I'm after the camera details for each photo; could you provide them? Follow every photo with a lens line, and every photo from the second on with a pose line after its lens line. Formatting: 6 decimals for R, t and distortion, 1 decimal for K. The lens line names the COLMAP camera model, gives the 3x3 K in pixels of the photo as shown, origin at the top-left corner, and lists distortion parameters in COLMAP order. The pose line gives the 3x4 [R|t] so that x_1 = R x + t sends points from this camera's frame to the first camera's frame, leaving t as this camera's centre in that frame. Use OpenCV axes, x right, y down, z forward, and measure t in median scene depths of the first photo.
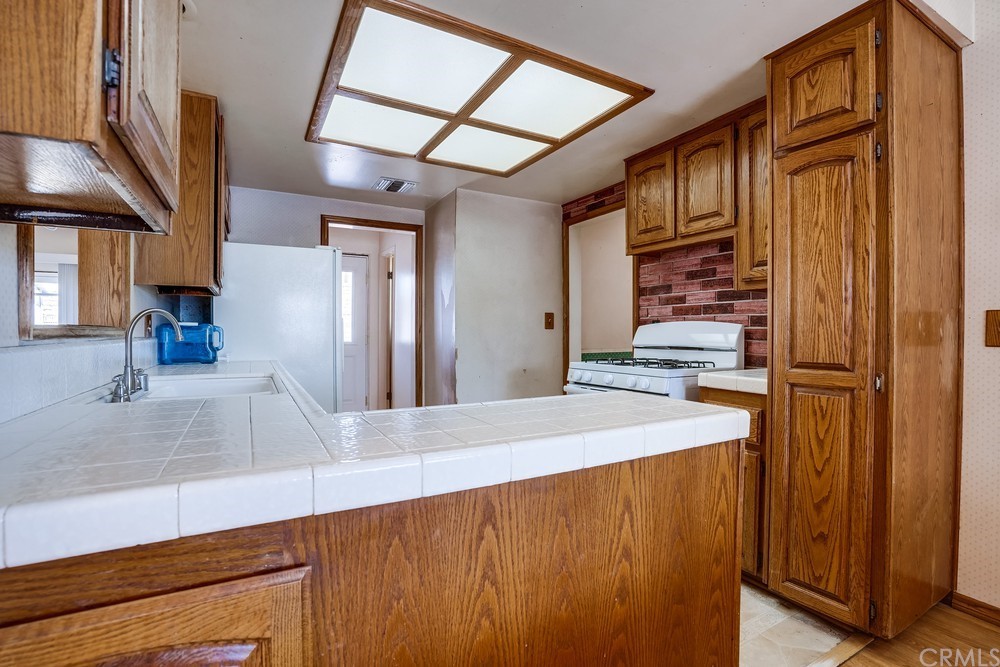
lens RADIAL K [[460.6, 0, 499.5], [0, 460.6, 335.7], [0, 0, 1]] dist [-0.060465, 0.021564]
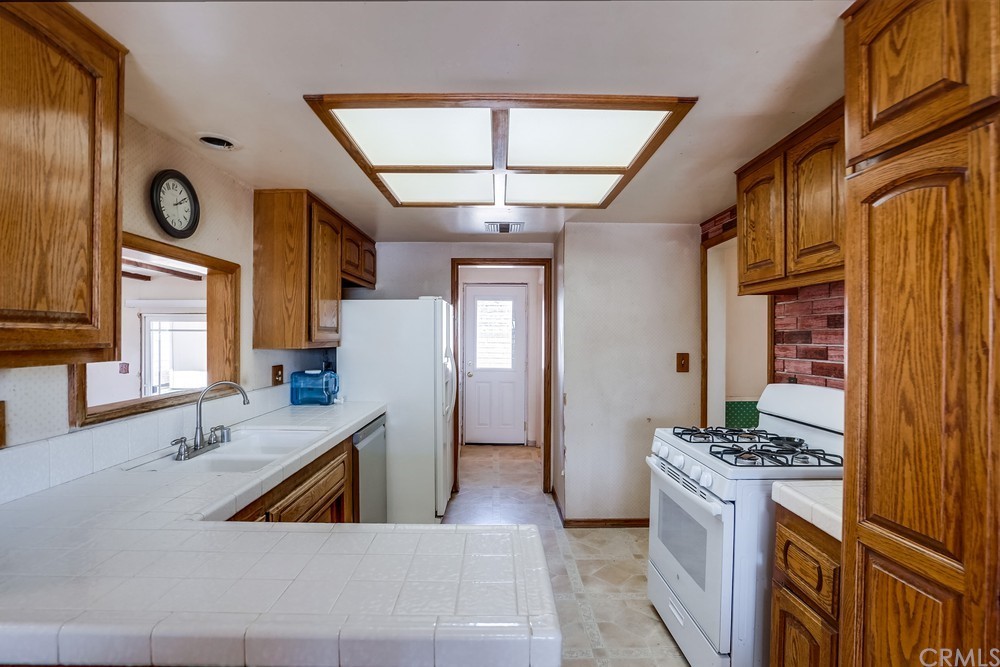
lens RADIAL K [[460.6, 0, 499.5], [0, 460.6, 335.7], [0, 0, 1]] dist [-0.060465, 0.021564]
pose [[0.877793, 0.001432, -0.479038, 0.407641], [-0.005674, 0.999956, -0.007408, -0.139777], [0.479006, 0.009221, 0.877763, 0.187272]]
